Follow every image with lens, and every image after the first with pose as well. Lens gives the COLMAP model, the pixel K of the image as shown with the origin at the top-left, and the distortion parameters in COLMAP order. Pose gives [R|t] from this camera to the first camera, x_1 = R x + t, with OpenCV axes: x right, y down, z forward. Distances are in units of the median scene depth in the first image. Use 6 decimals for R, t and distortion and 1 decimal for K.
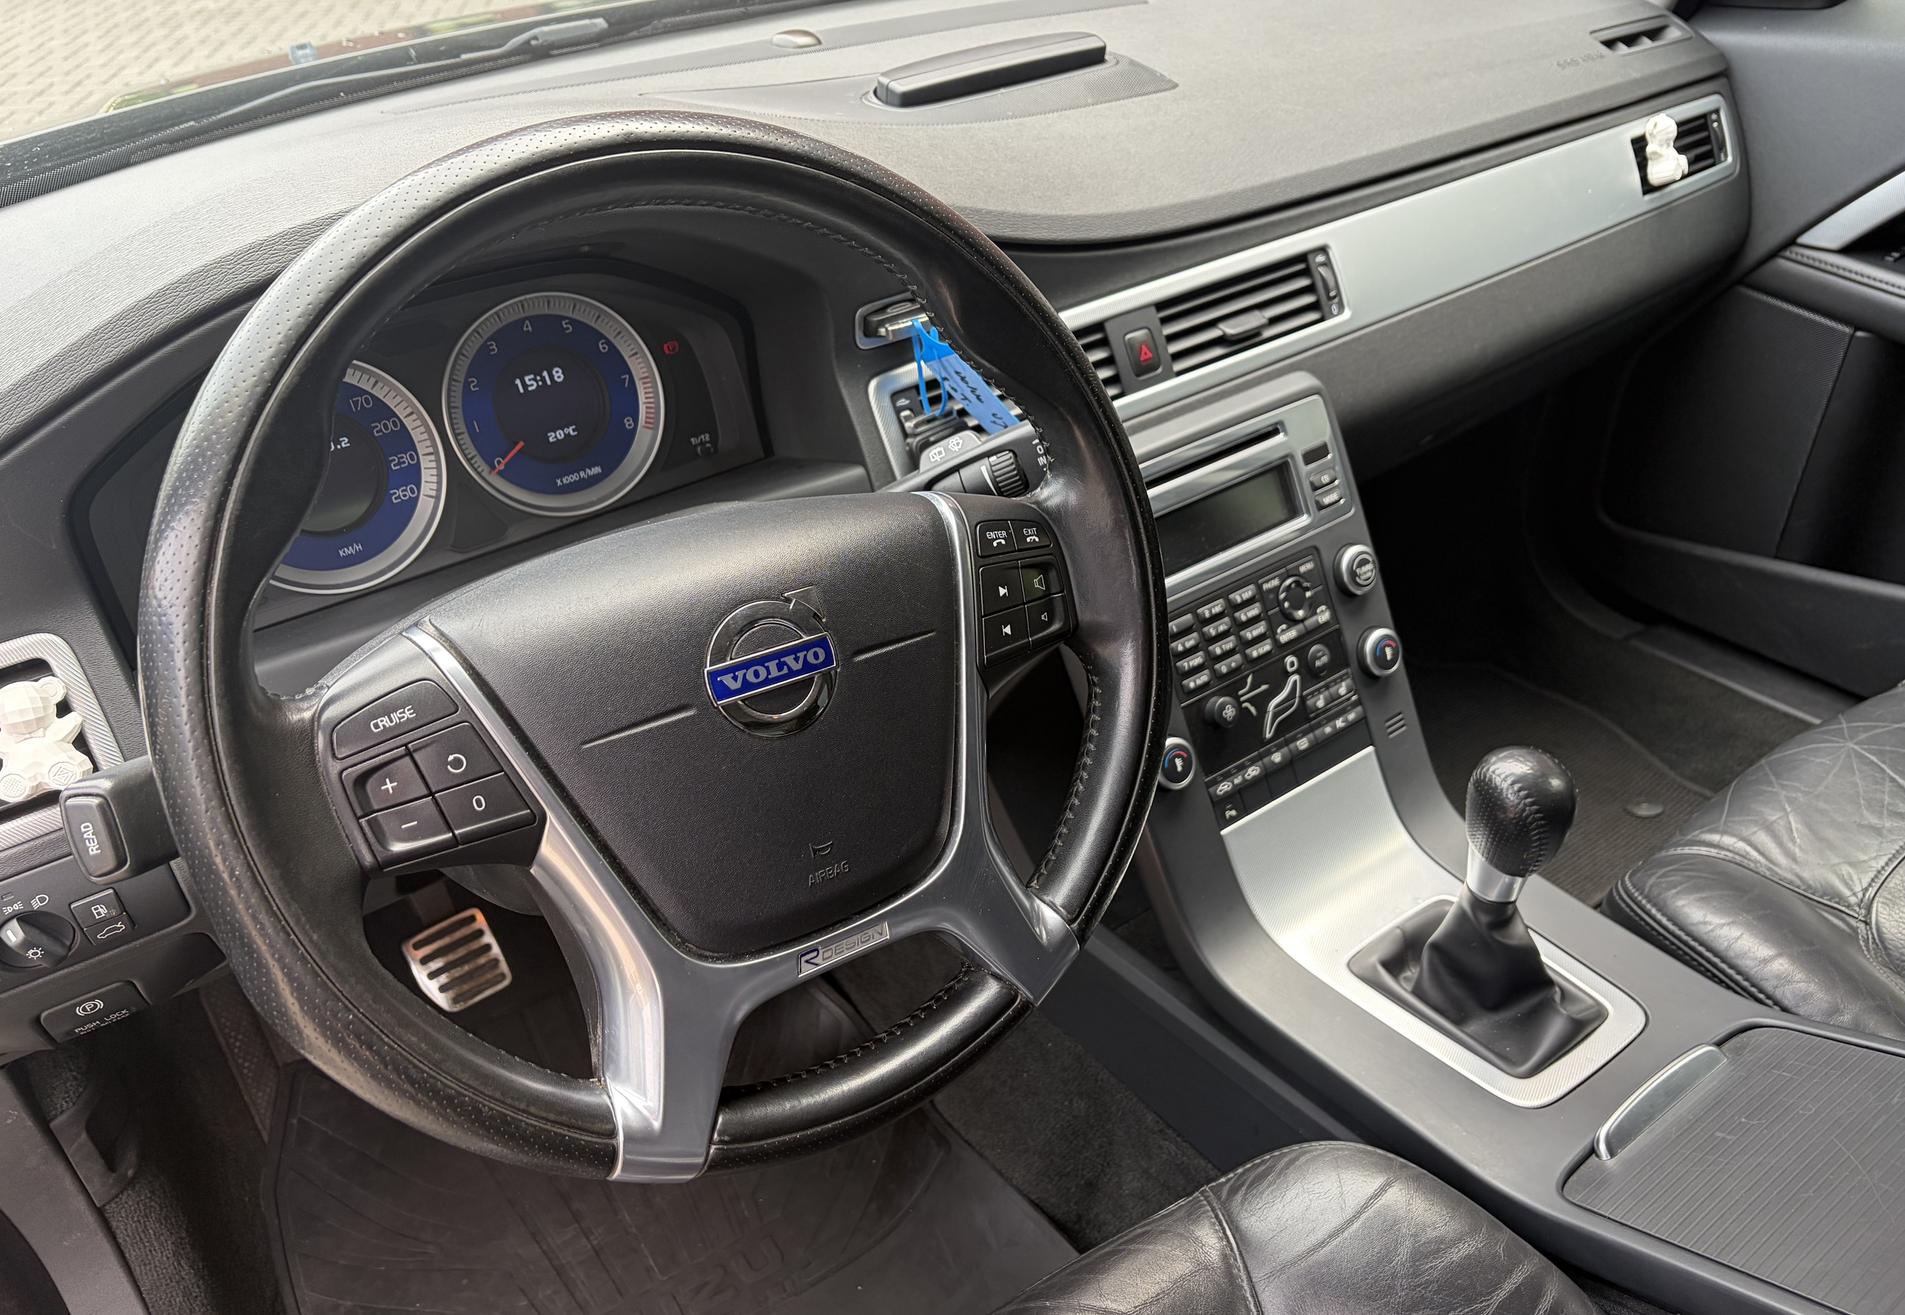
lens RADIAL K [[1476.4, 0, 963.5], [0, 1476.4, 669.7], [0, 0, 1]] dist [0.038575, -0.039591]
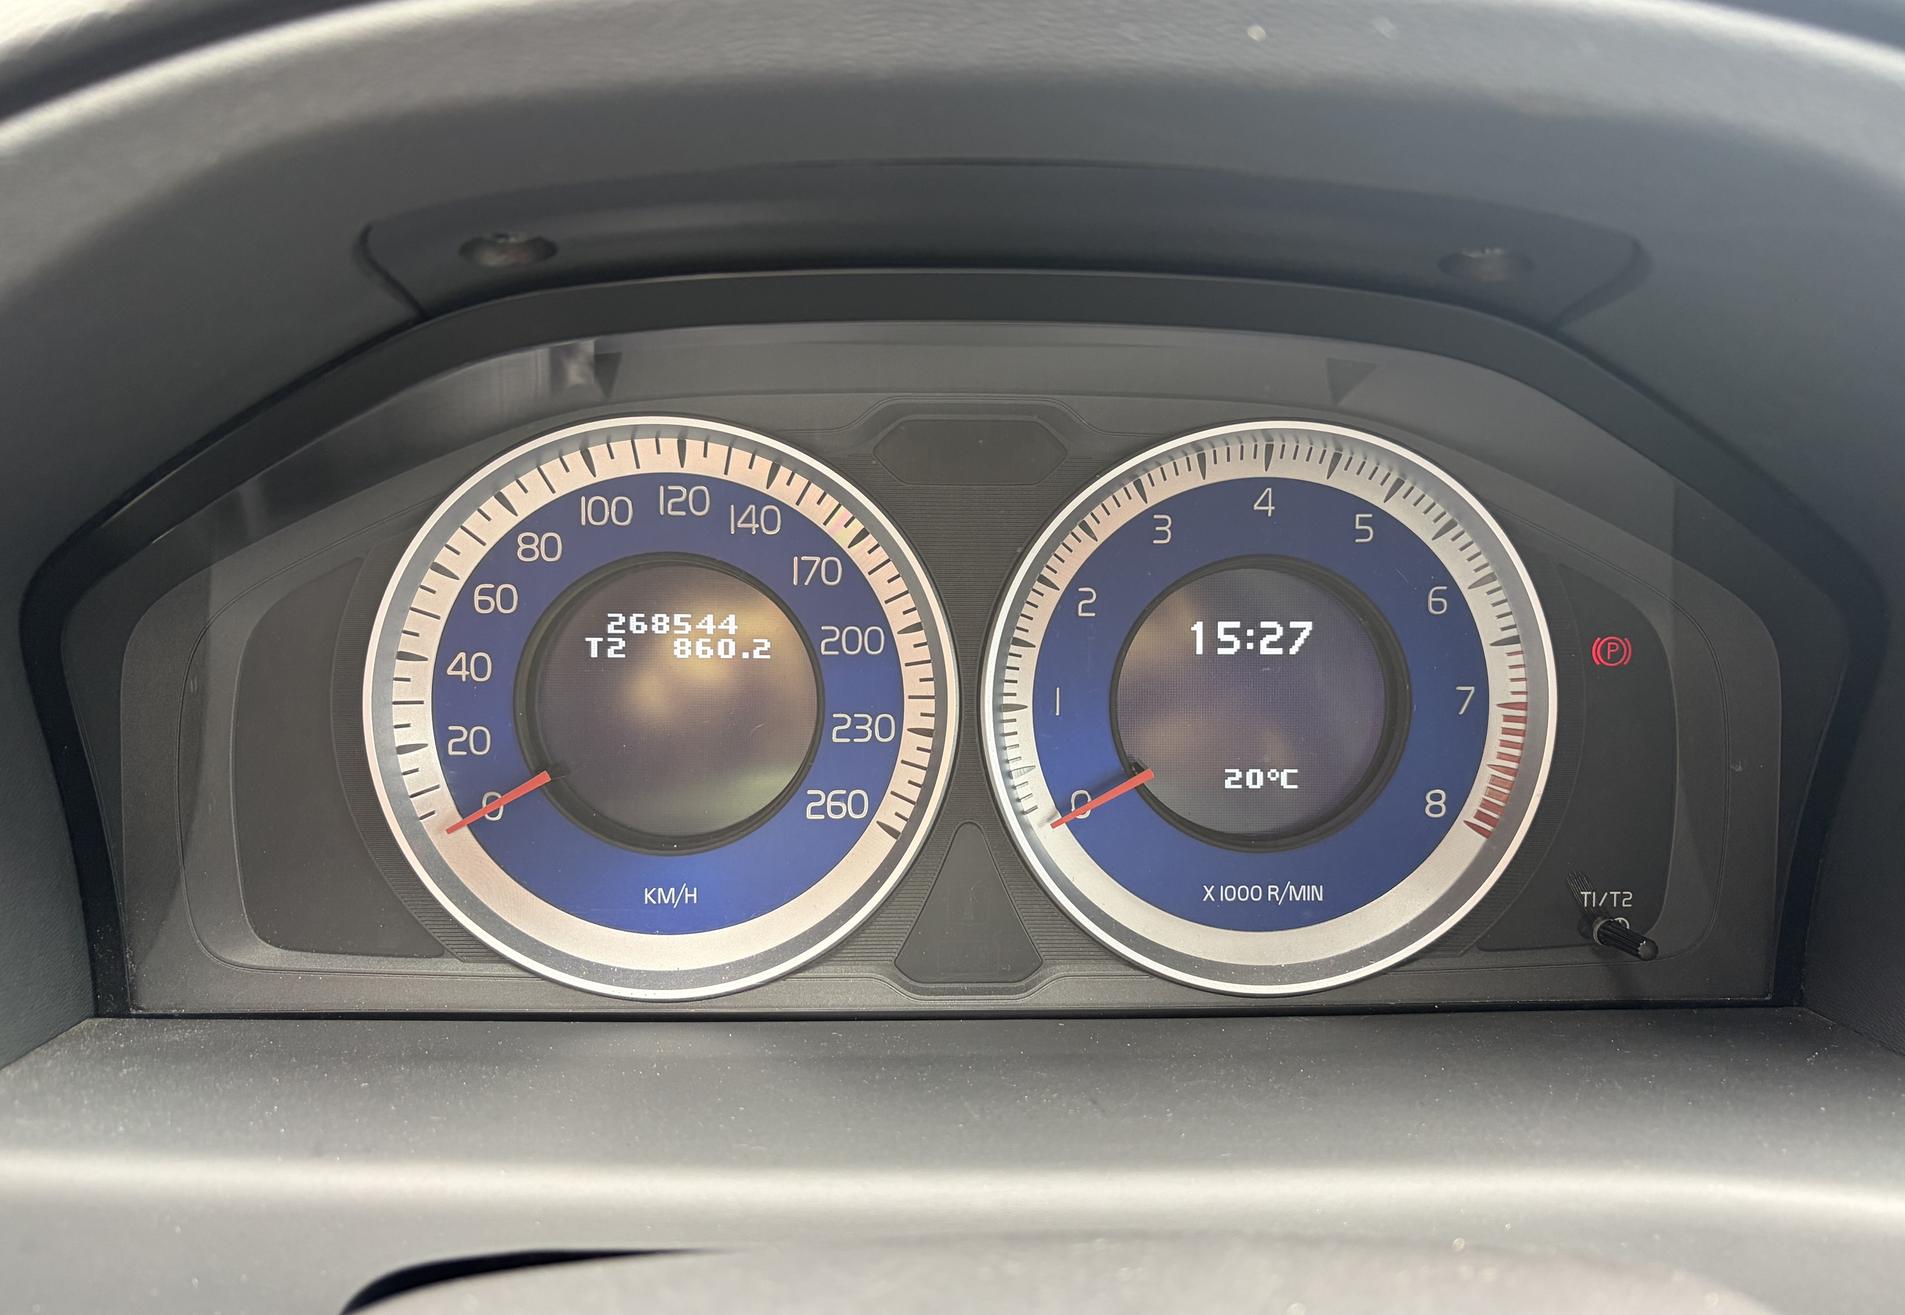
lens RADIAL K [[1476.4, 0, 944.3], [0, 1476.4, 638.3], [0, 0, 1]] dist [0.038575, -0.039591]
pose [[0.830906, 0.269332, -0.486883, -0.144150], [-0.363172, 0.925460, -0.107841, -0.109612], [0.421546, 0.266428, 0.866784, 0.556832]]
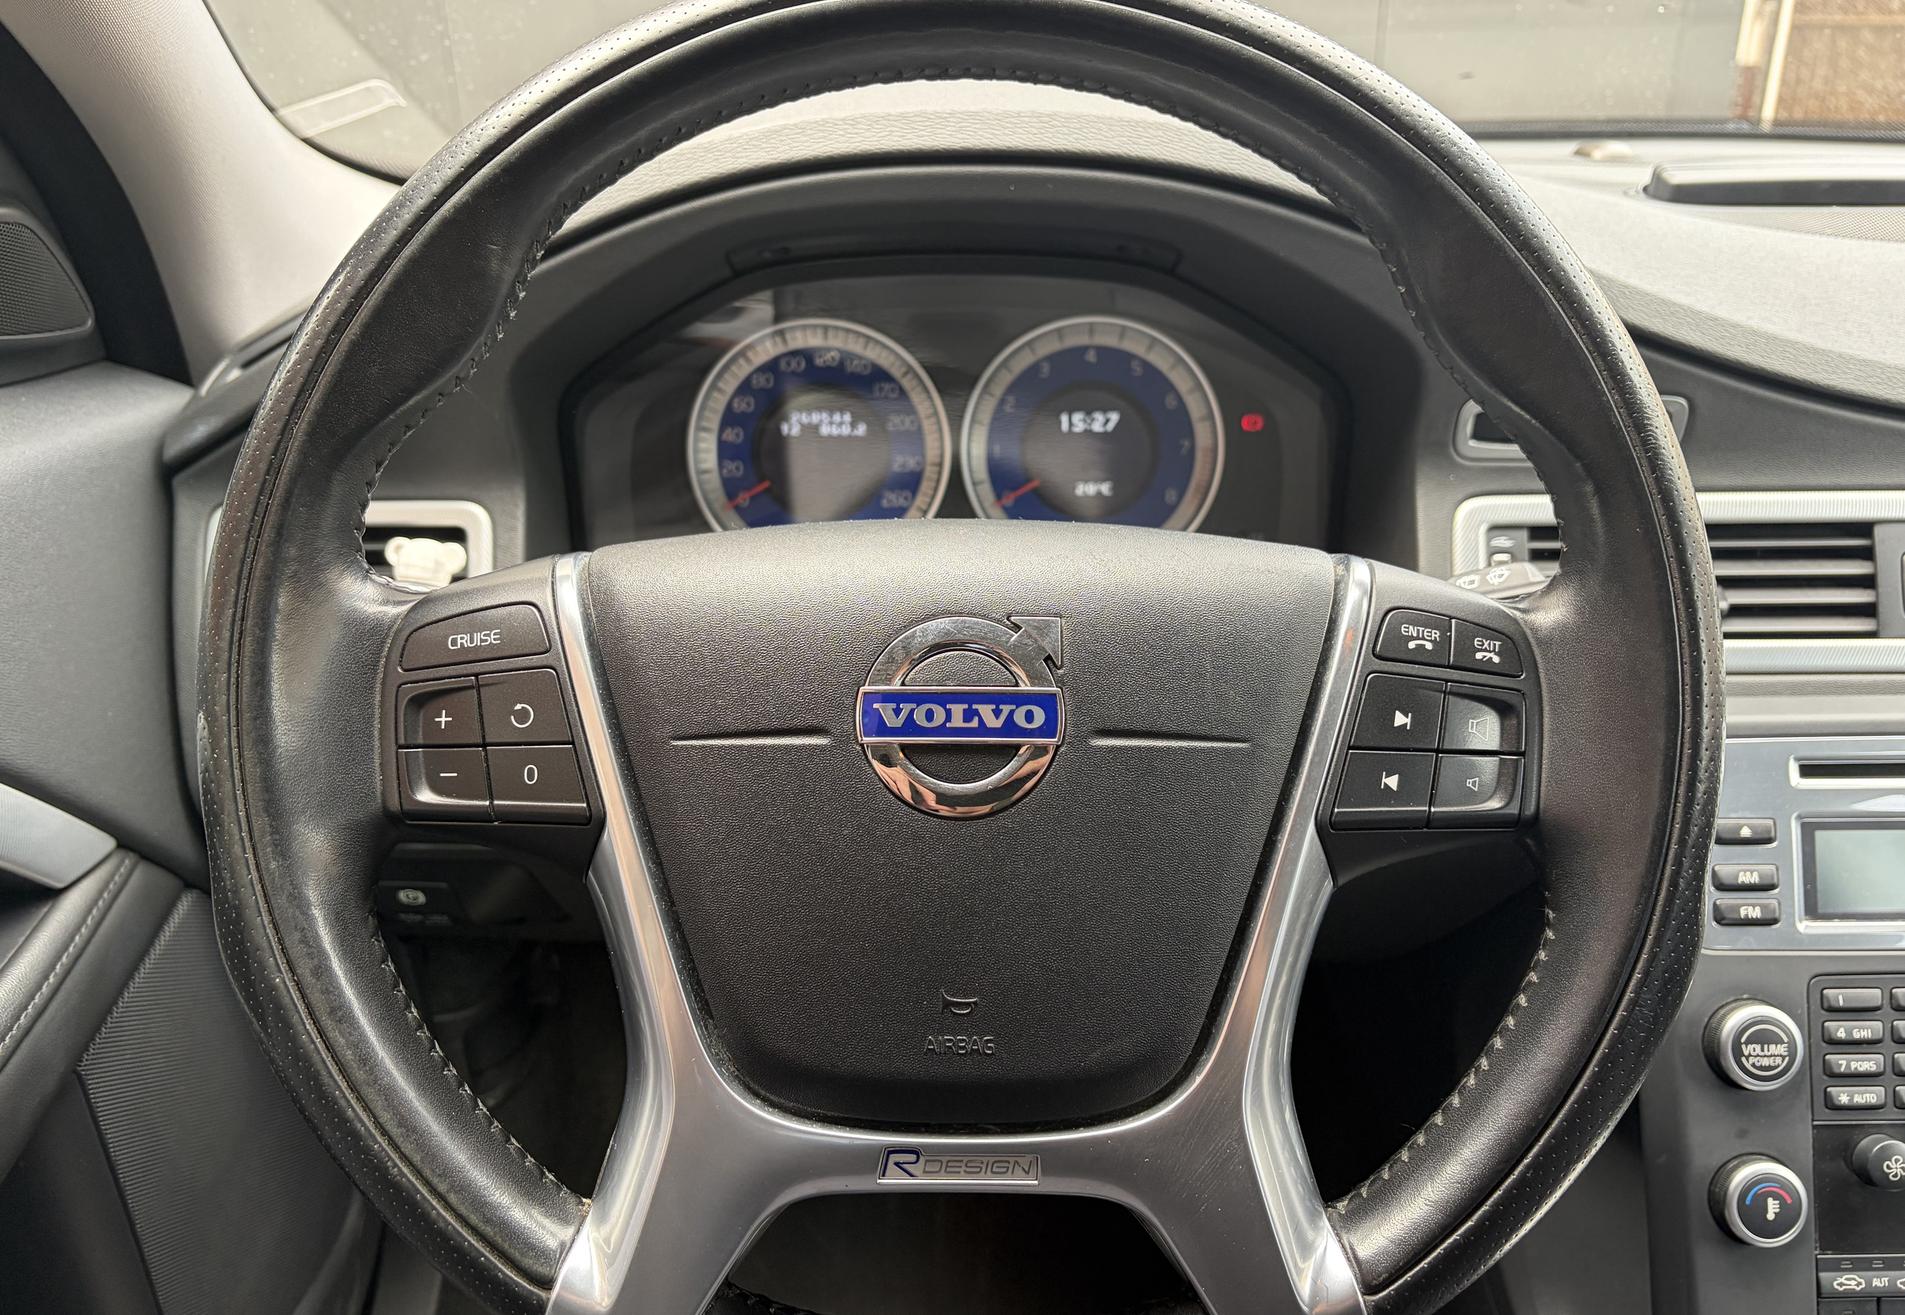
lens RADIAL K [[1476.4, 0, 942.8], [0, 1476.4, 667.1], [0, 0, 1]] dist [0.038575, -0.039591]
pose [[0.808511, 0.286104, -0.514251, 0.113436], [-0.359970, 0.931750, -0.047568, 0.007130], [0.465544, 0.223575, 0.856319, 0.234286]]
